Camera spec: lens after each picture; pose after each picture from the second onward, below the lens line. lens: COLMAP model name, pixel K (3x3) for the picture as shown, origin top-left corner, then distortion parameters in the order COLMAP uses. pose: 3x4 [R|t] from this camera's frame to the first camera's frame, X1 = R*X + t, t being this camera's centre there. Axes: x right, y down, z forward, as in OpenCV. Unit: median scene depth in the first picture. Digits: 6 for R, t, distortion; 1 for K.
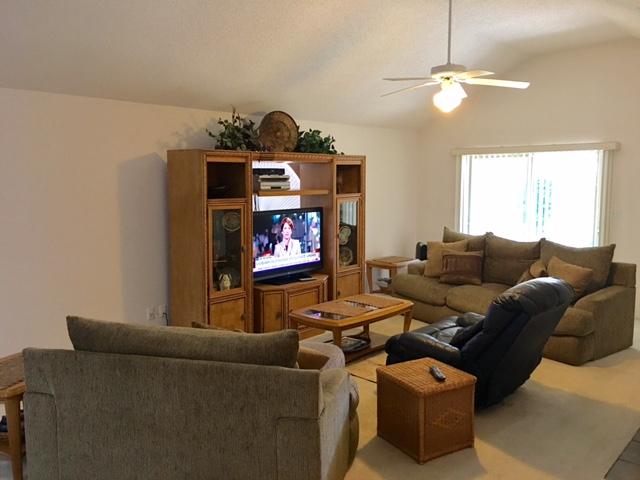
lens RADIAL K [[551.4, 0, 317.0], [0, 551.4, 229.8], [0, 0, 1]] dist [0.081742, -0.123416]
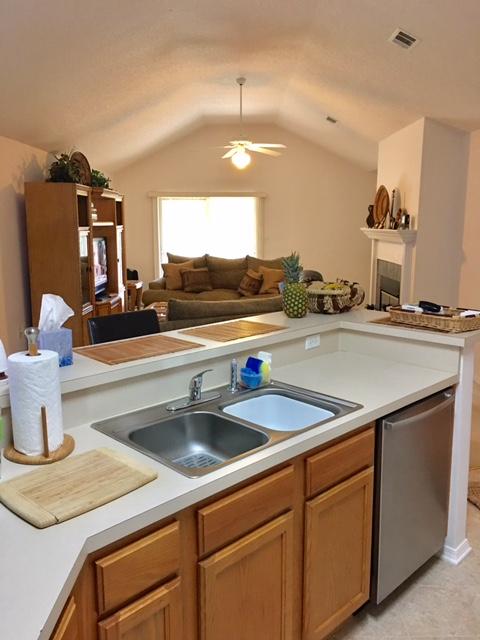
lens RADIAL K [[549.0, 0, 242.5], [0, 549.0, 312.3], [0, 0, 1]] dist [0.089458, -0.122950]
pose [[0.736380, -0.105584, 0.668279, -0.657223], [0.061245, 0.994095, 0.089574, 0.036895], [-0.673790, -0.025032, 0.738498, -0.100423]]
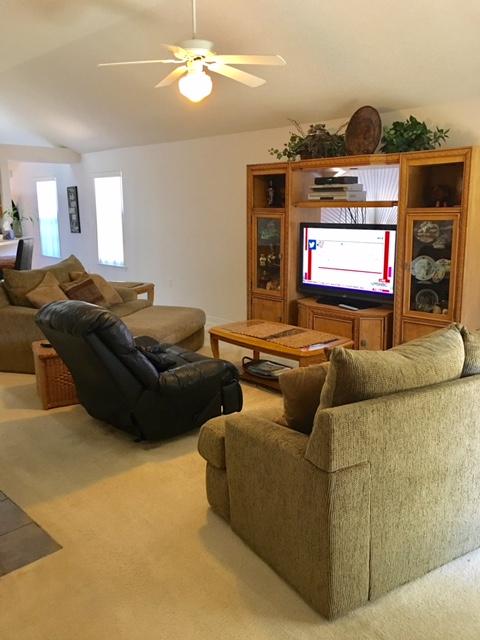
lens RADIAL K [[550.1, 0, 241.4], [0, 550.1, 312.2], [0, 0, 1]] dist [0.080605, -0.131269]
pose [[-0.063088, 0.200999, -0.977558, 0.879367], [-0.083891, 0.974974, 0.205881, -0.068990], [0.994476, 0.094997, -0.044647, 0.918830]]
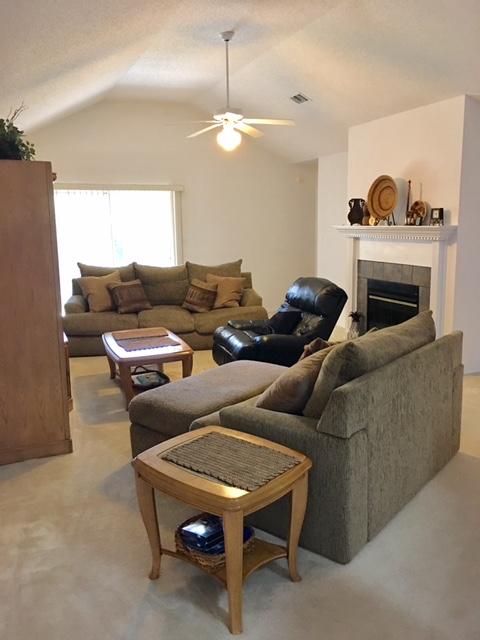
lens RADIAL K [[550.1, 0, 241.4], [0, 550.1, 312.2], [0, 0, 1]] dist [0.080605, -0.131269]
pose [[0.430240, -0.154519, 0.889391, -0.681276], [0.101934, 0.987256, 0.122211, -0.011865], [-0.896941, 0.038079, 0.440508, 0.387816]]
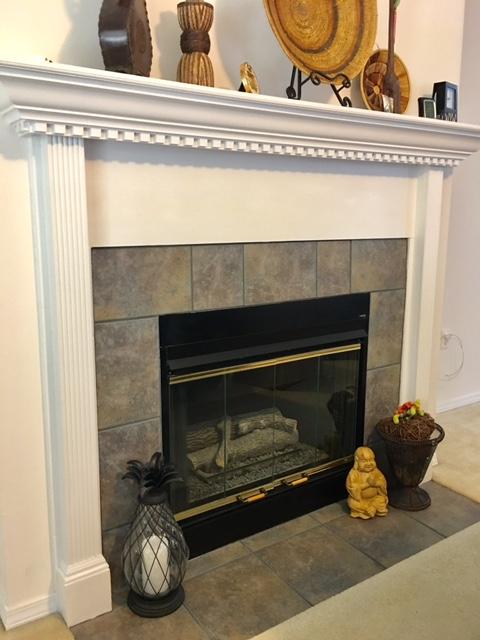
lens RADIAL K [[550.1, 0, 241.4], [0, 550.1, 312.2], [0, 0, 1]] dist [0.080605, -0.131269]
pose [[-0.971791, -0.042382, 0.232005, 0.375248], [0.021244, 0.963992, 0.265082, 0.008550], [-0.234886, 0.262533, -0.935898, 0.926908]]
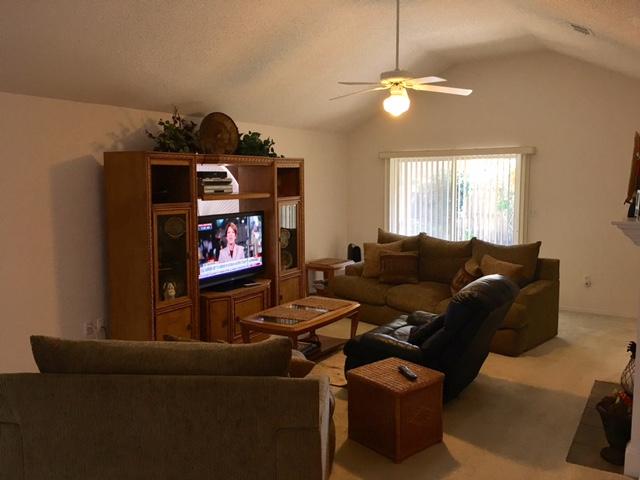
lens RADIAL K [[551.4, 0, 317.0], [0, 551.4, 229.8], [0, 0, 1]] dist [0.081742, -0.123416]
pose [[0.985004, -0.019711, 0.171401, -0.073141], [0.020461, 0.999787, -0.002609, -0.002679], [-0.171313, 0.006077, 0.985198, 0.014126]]
